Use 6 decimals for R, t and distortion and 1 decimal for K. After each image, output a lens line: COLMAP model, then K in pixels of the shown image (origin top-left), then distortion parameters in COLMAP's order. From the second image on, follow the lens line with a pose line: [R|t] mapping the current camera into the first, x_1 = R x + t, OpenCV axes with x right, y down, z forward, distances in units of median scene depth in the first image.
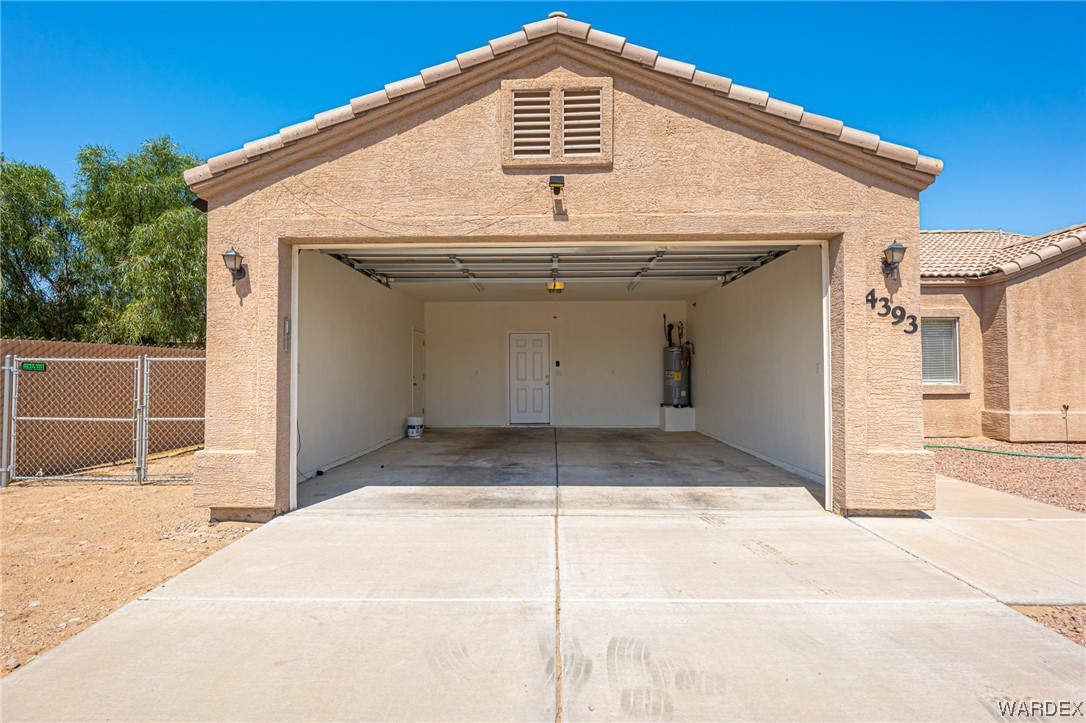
lens RADIAL K [[506.3, 0, 543.0], [0, 506.3, 361.5], [0, 0, 1]] dist [0.000008, 0.001065]
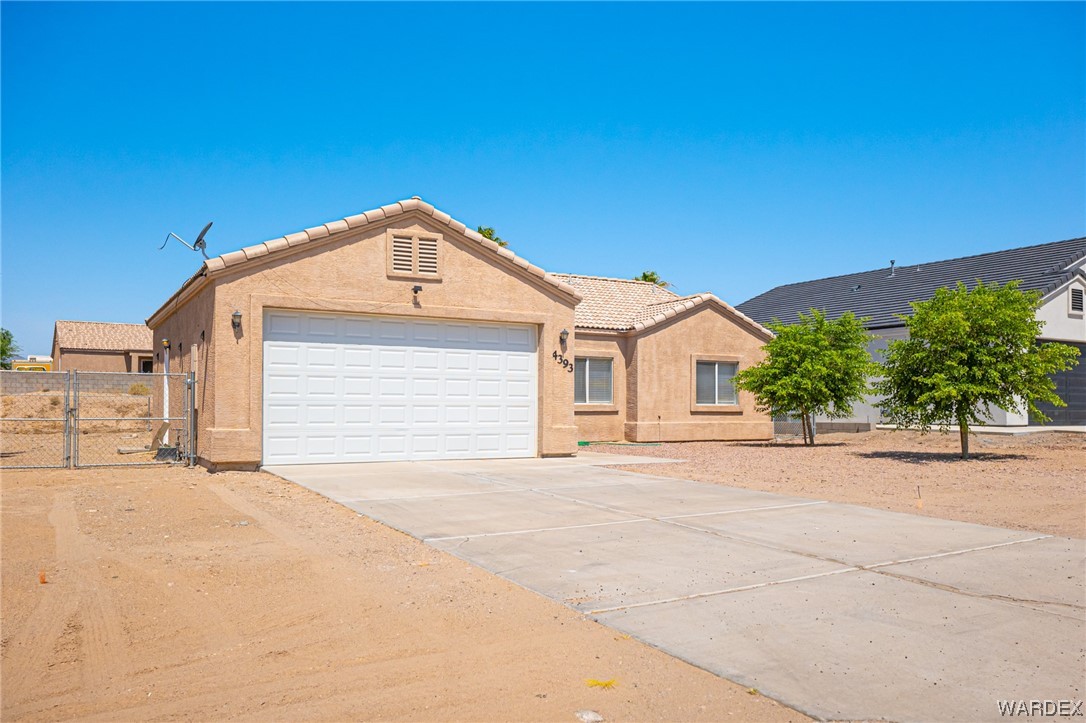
lens RADIAL K [[882.2, 0, 543.8], [0, 882.2, 406.4], [0, 0, 1]] dist [-0.006043, -0.000613]
pose [[0.859849, 0.009569, 0.510459, -1.209893], [-0.019275, 0.999720, 0.013727, 0.038472], [-0.510184, -0.021643, 0.859793, -2.044868]]
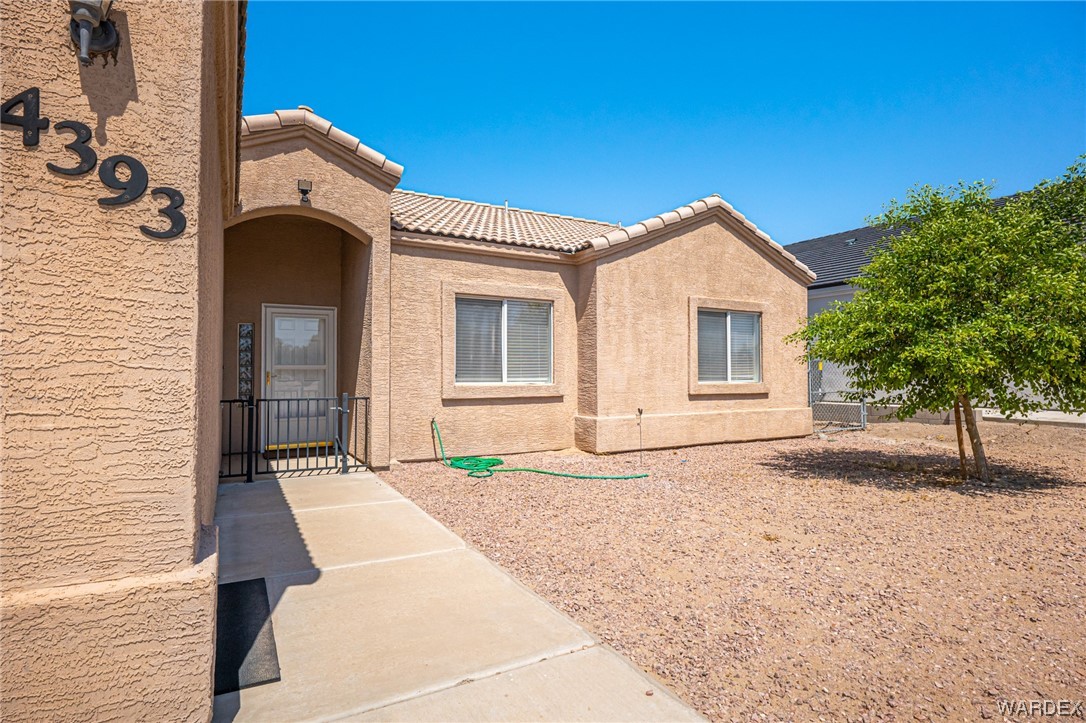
lens RADIAL K [[546.0, 0, 540.9], [0, 546.0, 360.8], [0, 0, 1]] dist [-0.001075, 0.000553]
pose [[0.863628, 0.015864, 0.503880, 0.720370], [-0.014835, 0.999872, -0.006054, 0.025834], [-0.503911, -0.002247, 0.863752, 0.511504]]
